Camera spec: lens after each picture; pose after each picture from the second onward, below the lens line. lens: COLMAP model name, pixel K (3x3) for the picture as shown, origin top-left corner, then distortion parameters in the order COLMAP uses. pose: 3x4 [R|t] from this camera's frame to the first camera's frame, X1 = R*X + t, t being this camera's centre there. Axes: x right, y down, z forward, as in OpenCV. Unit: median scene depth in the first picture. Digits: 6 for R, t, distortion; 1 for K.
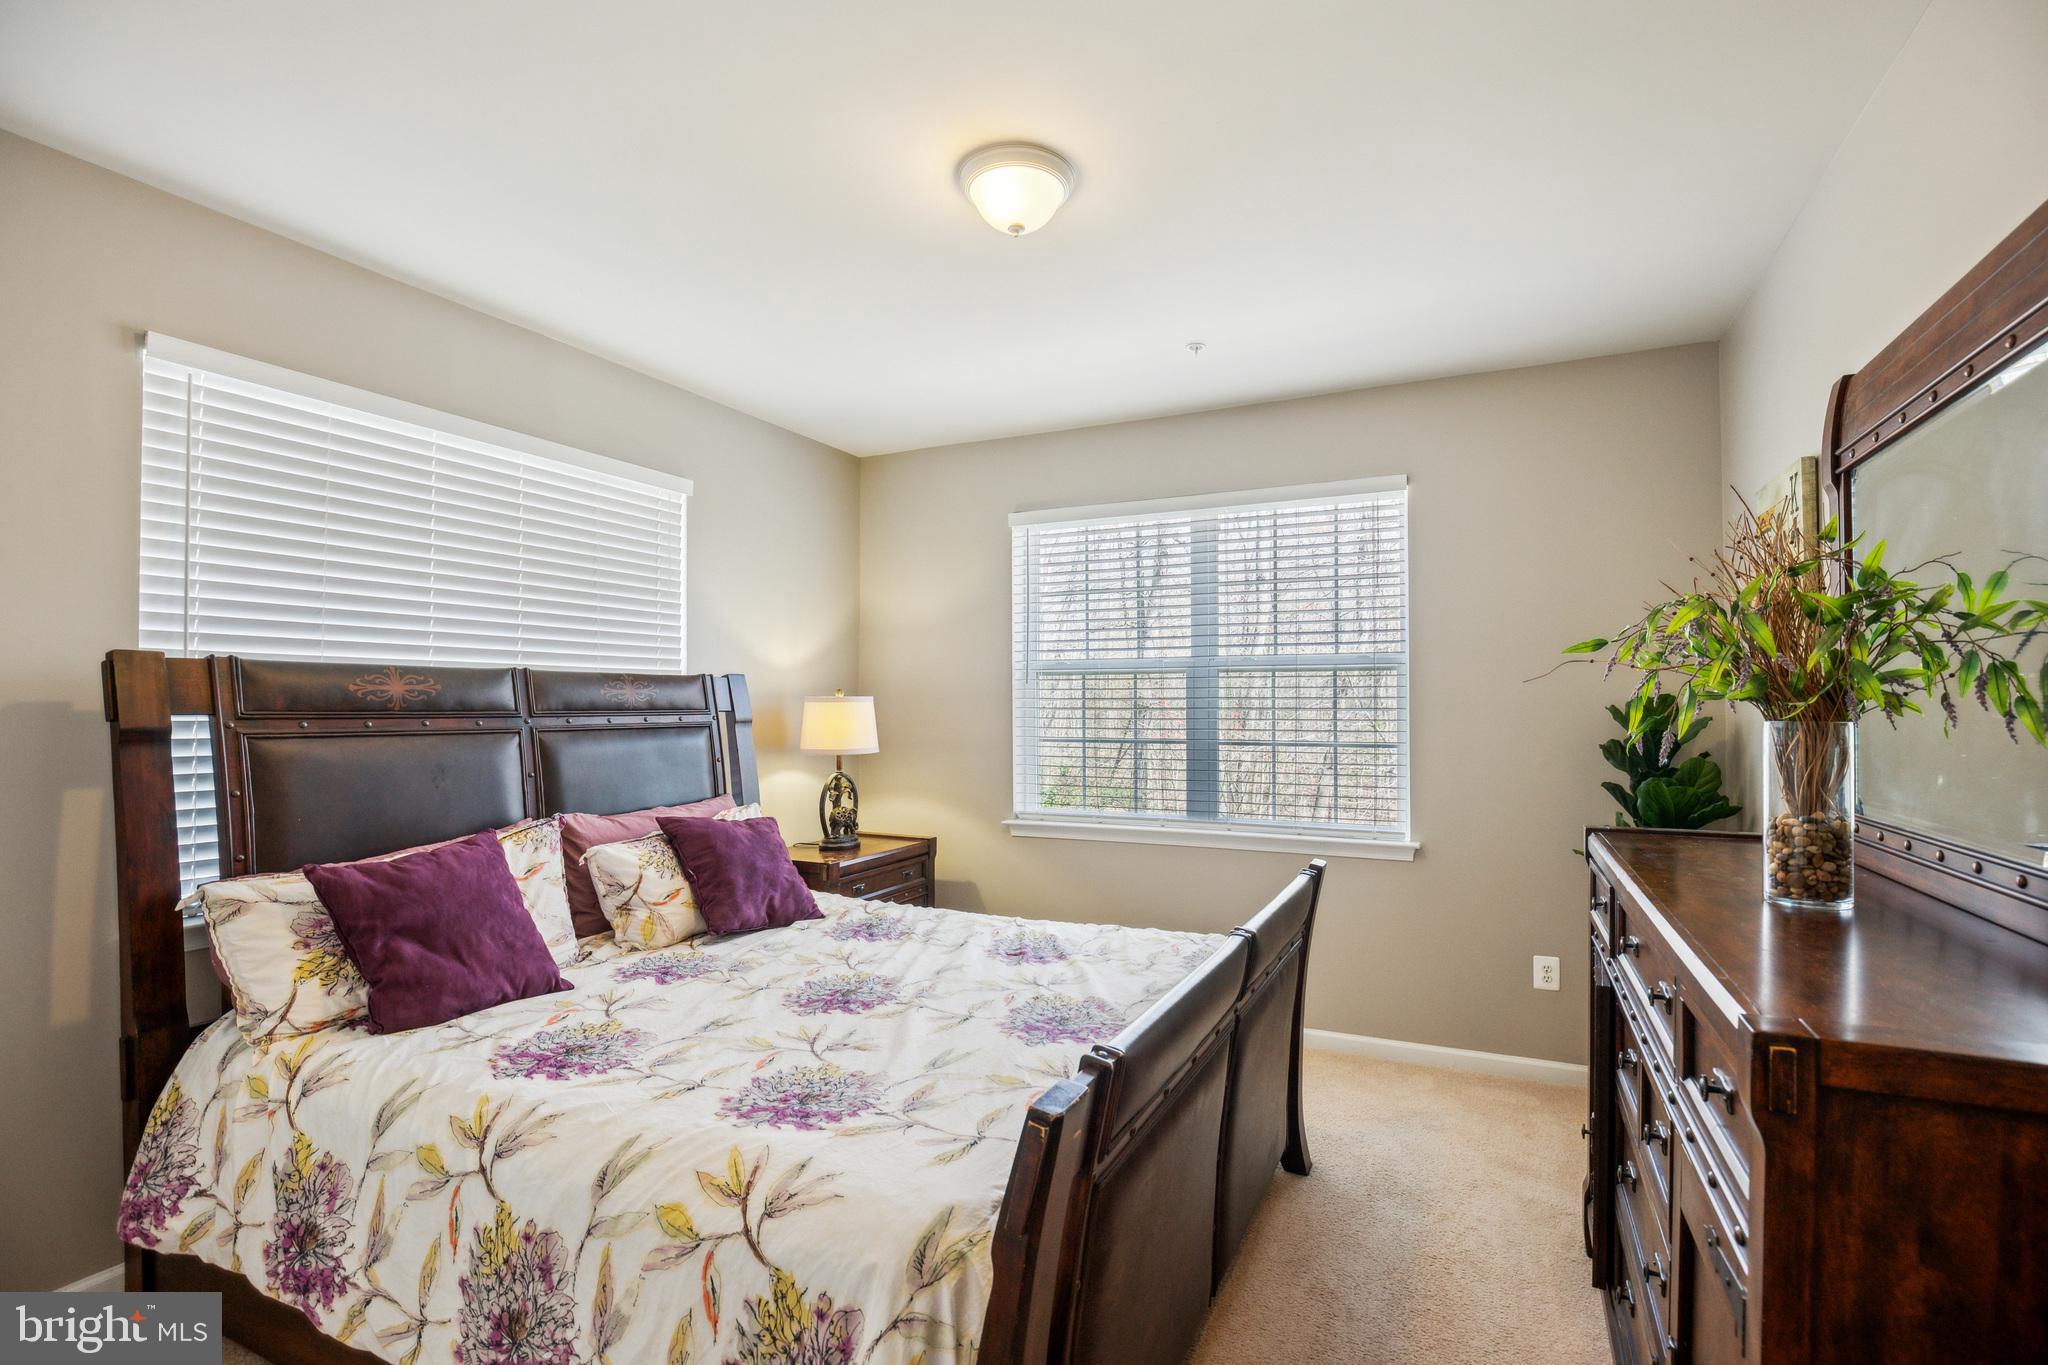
lens RADIAL K [[938.6, 0, 1013.8], [0, 938.6, 714.2], [0, 0, 1]] dist [-0.015377, 0.000358]
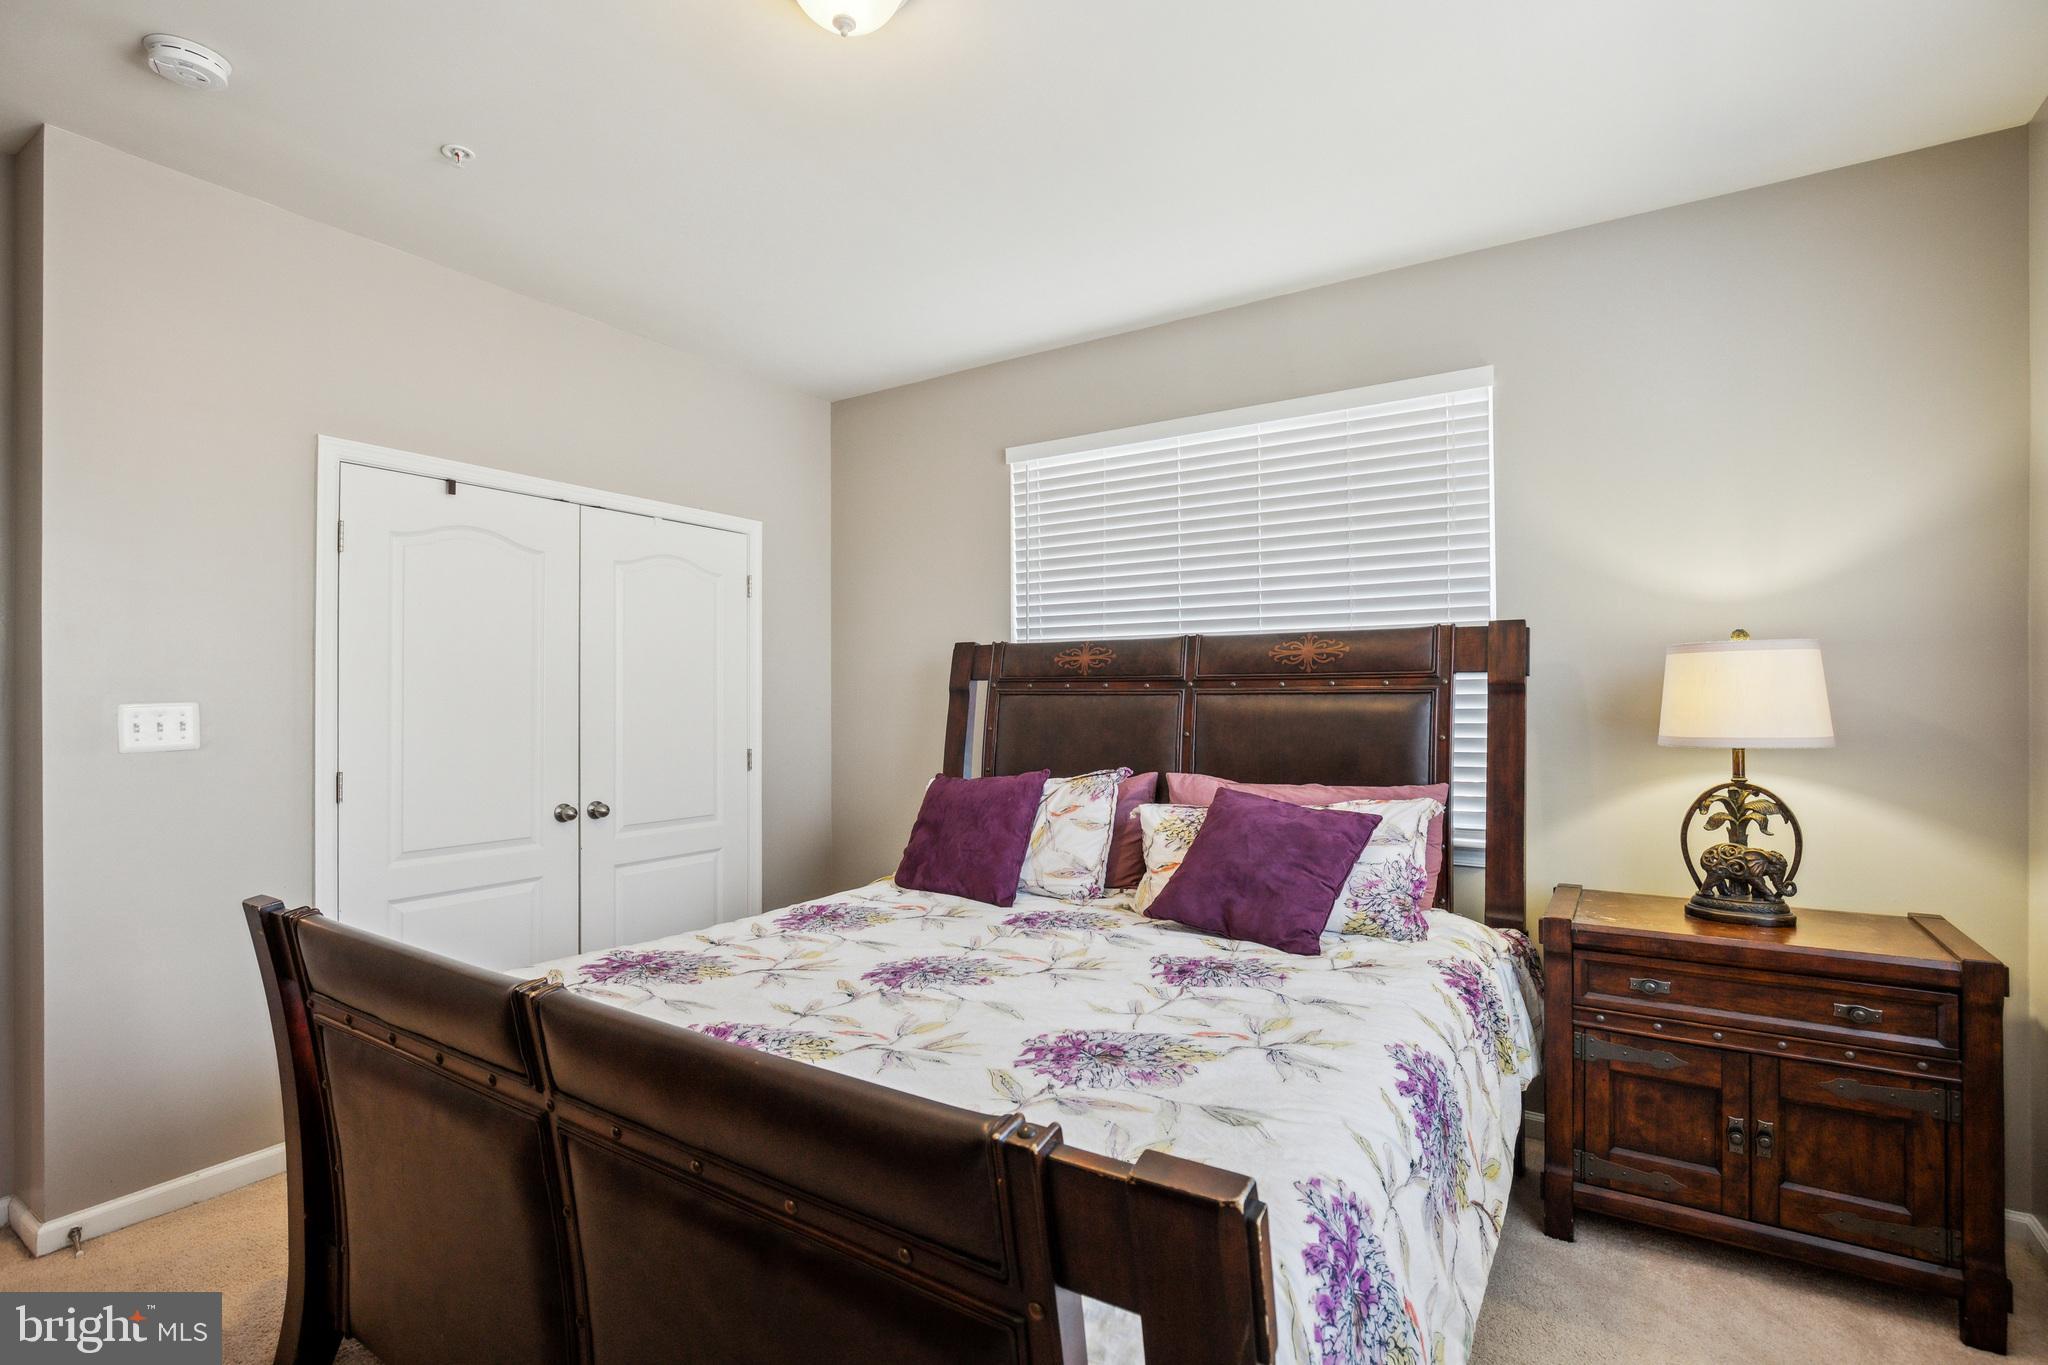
lens RADIAL K [[920.7, 0, 1024.0], [0, 920.7, 682.5], [0, 0, 1]] dist [-0.001330, 0.000126]
pose [[-0.102810, 0.006849, -0.994677, 0.660064], [0.009275, 0.999939, 0.005926, -0.003101], [0.994658, -0.008617, -0.102867, 1.056499]]
